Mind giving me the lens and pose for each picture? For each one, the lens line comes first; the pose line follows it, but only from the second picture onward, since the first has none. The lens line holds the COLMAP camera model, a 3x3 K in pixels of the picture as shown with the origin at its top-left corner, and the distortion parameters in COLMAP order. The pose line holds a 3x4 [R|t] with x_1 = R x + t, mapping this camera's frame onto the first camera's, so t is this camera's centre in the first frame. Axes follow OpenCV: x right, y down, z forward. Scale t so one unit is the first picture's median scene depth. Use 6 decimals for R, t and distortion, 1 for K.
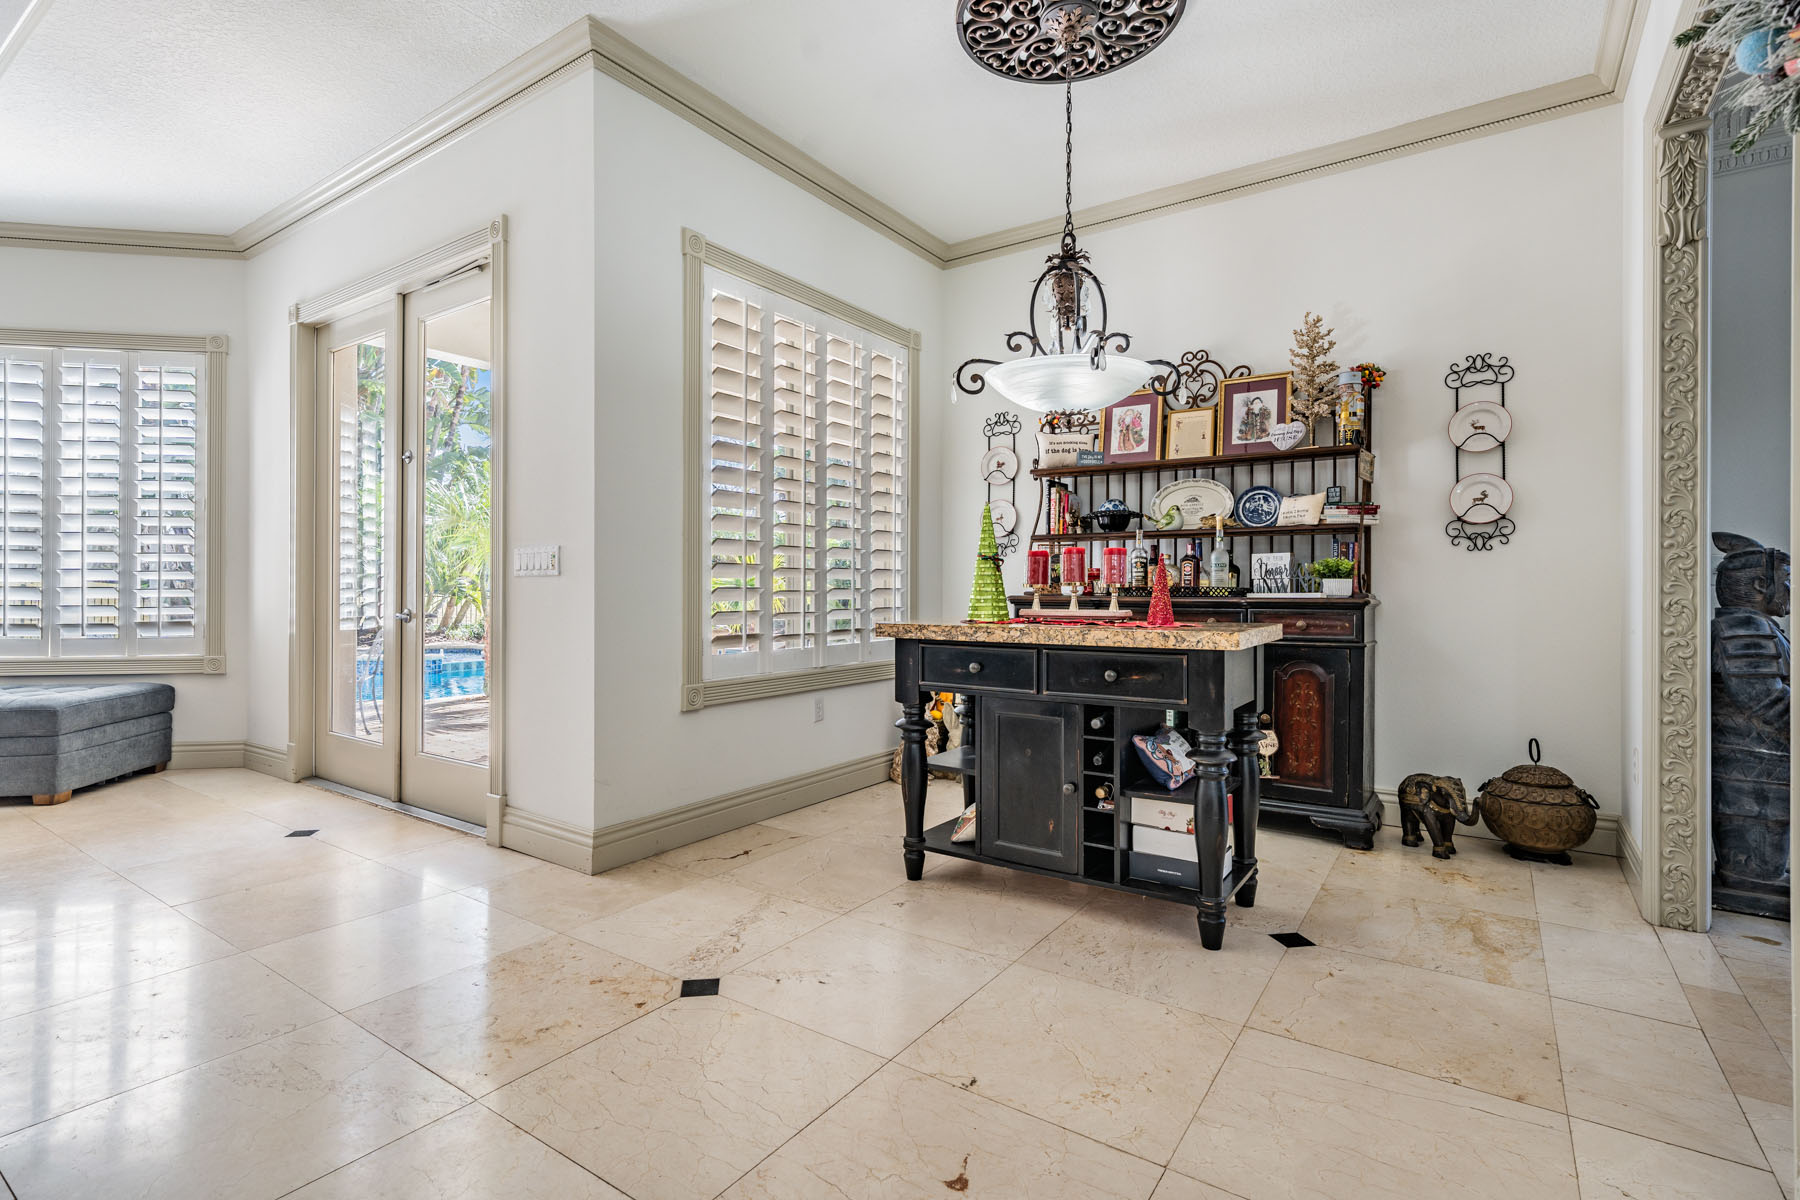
lens RADIAL K [[857.2, 0, 895.8], [0, 857.2, 577.8], [0, 0, 1]] dist [-0.000531, -0.000449]
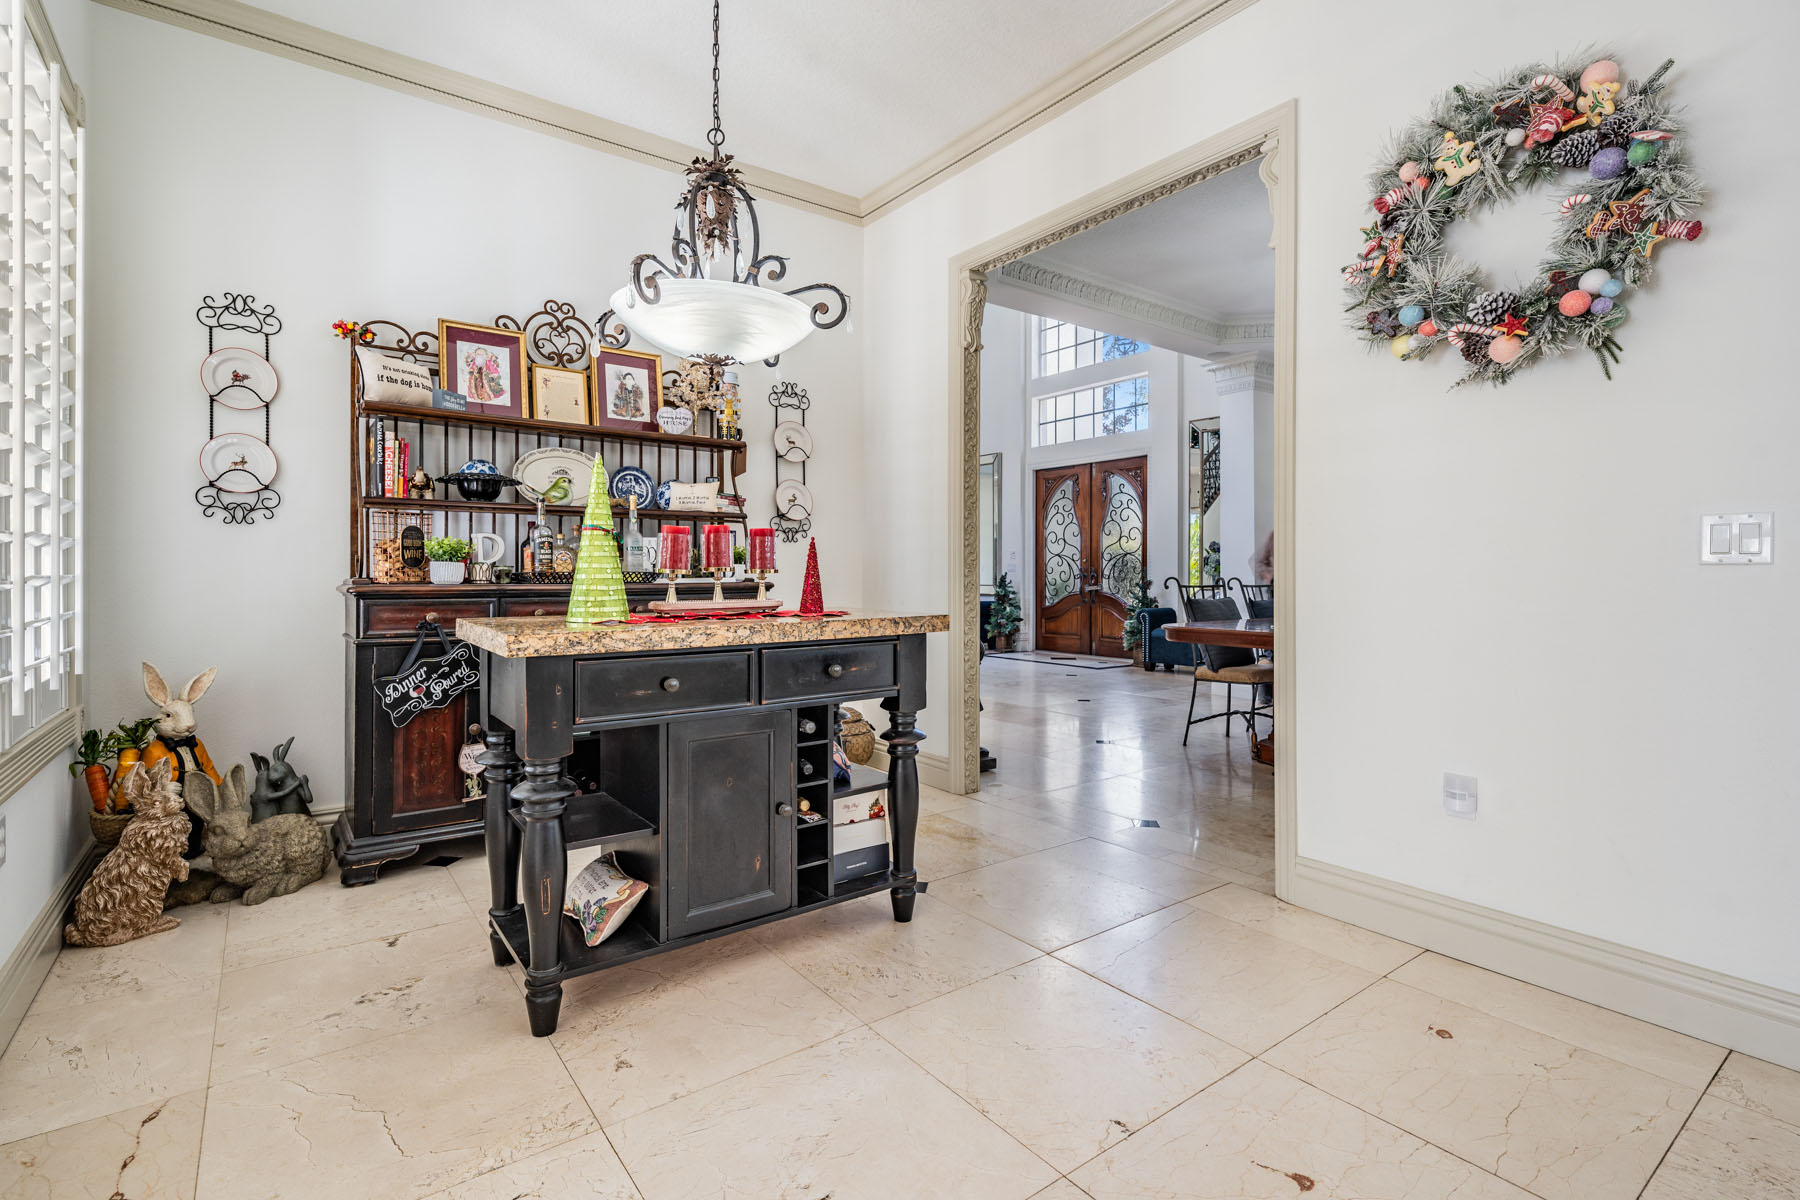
lens RADIAL K [[835.3, 0, 890.8], [0, 835.3, 568.4], [0, 0, 1]] dist [-0.002368, -0.000117]
pose [[0.324081, 0.001890, 0.946027, -0.406203], [-0.010290, 0.999946, 0.001527, 0.002845], [-0.945973, -0.010230, 0.324083, 0.471287]]
